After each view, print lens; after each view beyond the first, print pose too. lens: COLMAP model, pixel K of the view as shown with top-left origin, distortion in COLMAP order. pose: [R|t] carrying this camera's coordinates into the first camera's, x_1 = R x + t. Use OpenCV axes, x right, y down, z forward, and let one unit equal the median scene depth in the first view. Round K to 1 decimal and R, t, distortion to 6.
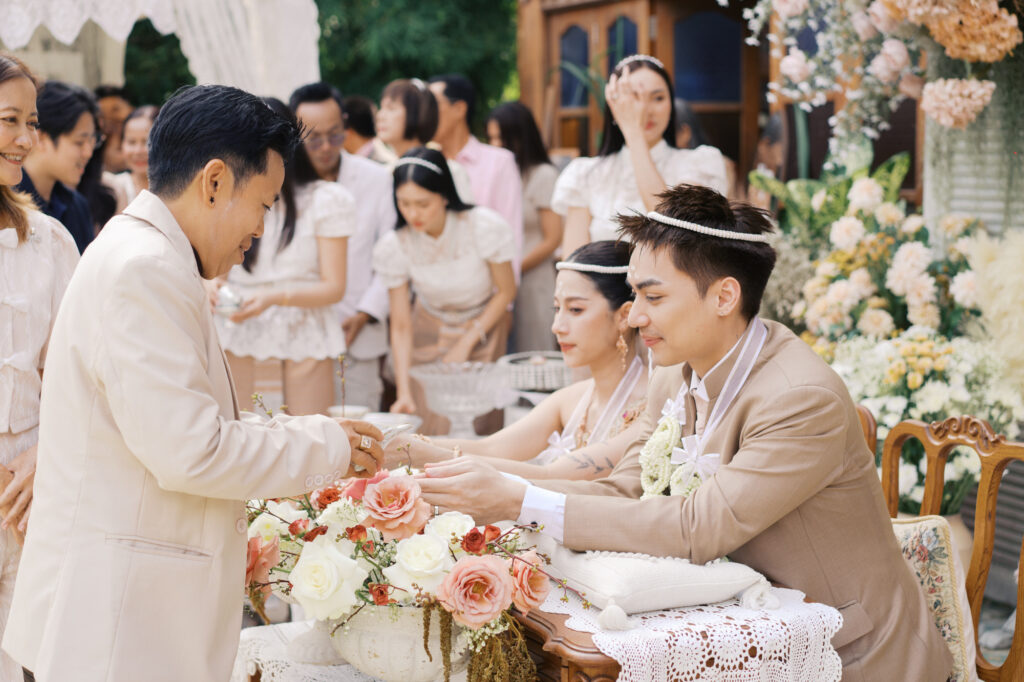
lens RADIAL K [[1615.6, 0, 497.9], [0, 1615.6, 407.9], [0, 0, 1]] dist [-0.000169, 0.000000]
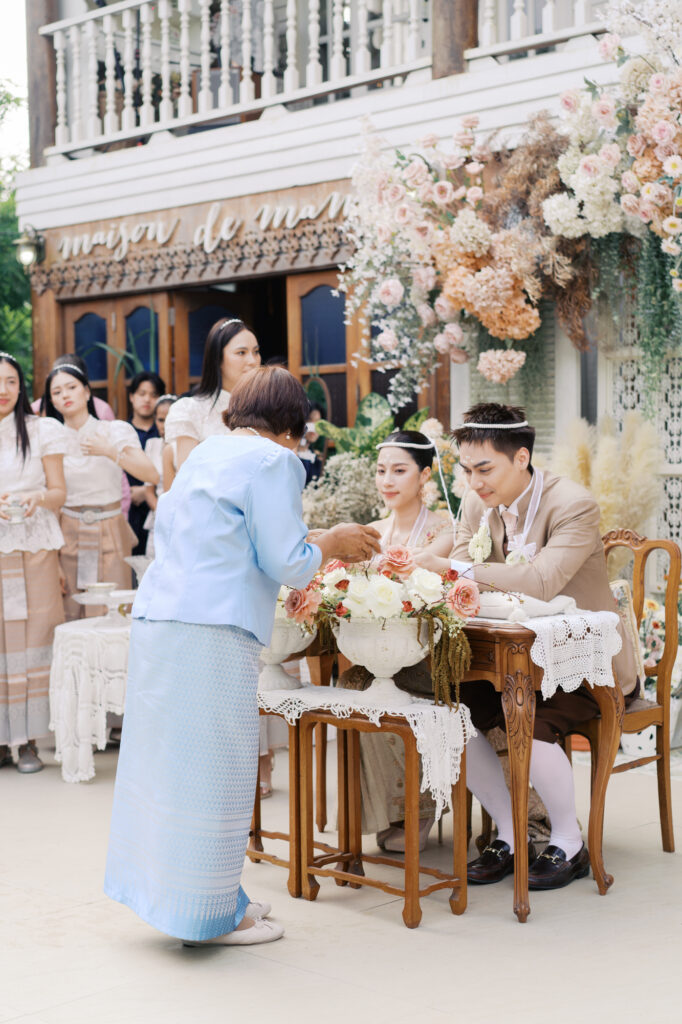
lens RADIAL K [[1615.6, 0, 342.6], [0, 1615.6, 515.3], [0, 0, 1]] dist [-0.000169, 0.000000]
pose [[0.932754, -0.009962, 0.360376, -0.390909], [0.053451, 0.992392, -0.110912, 0.105523], [-0.356530, 0.122716, 0.926190, -0.309651]]
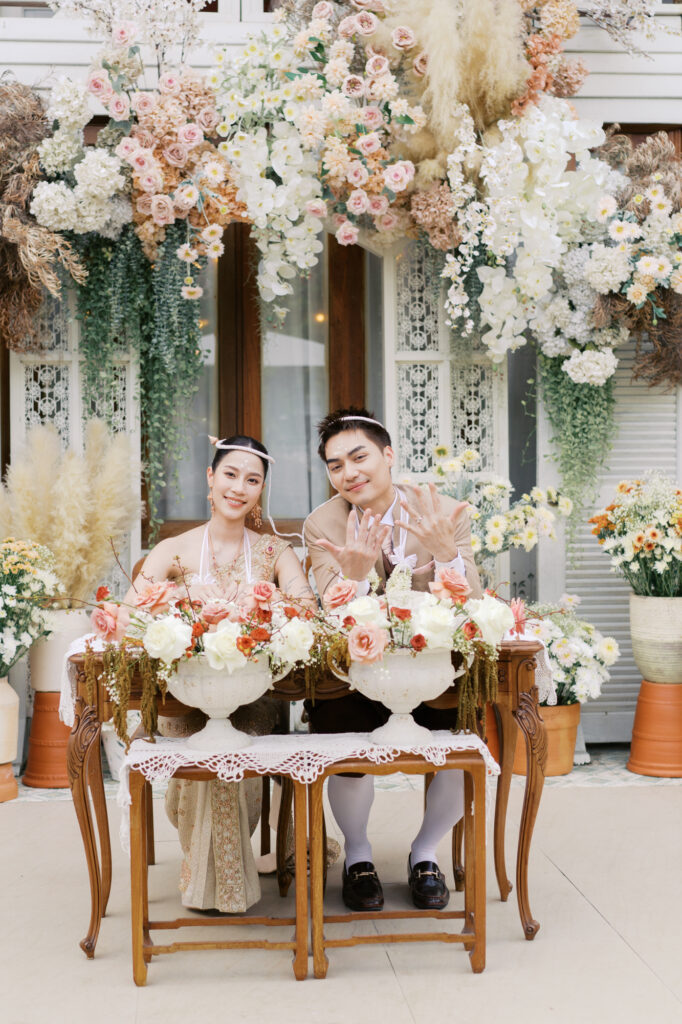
lens RADIAL K [[1615.6, 0, 355.1], [0, 1615.6, 509.5], [0, 0, 1]] dist [-0.000169, 0.000000]
pose [[0.317454, -0.026116, 0.947914, -0.860187], [0.148308, 0.988687, -0.022428, 0.003145], [-0.936604, 0.147703, 0.317736, 0.303918]]
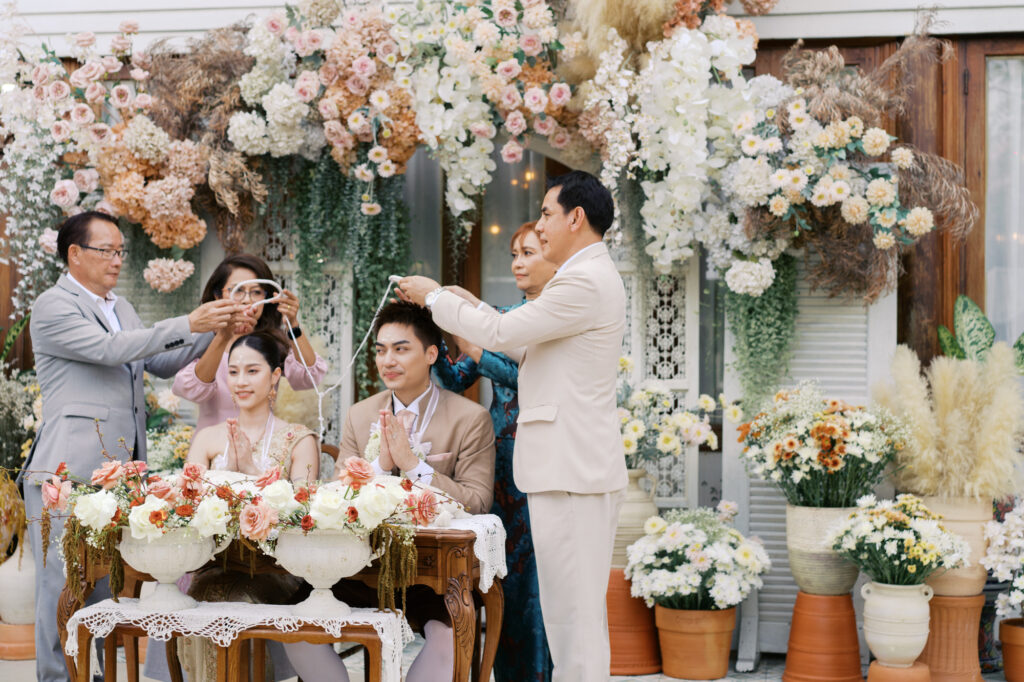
lens RADIAL K [[1615.6, 0, 511.3], [0, 1615.6, 334.6], [0, 0, 1]] dist [-0.000169, 0.000000]
pose [[0.571326, 0.031969, 0.820100, -0.753035], [0.108184, 0.987588, -0.113865, 0.068513], [-0.813562, 0.153776, 0.560776, -0.077821]]
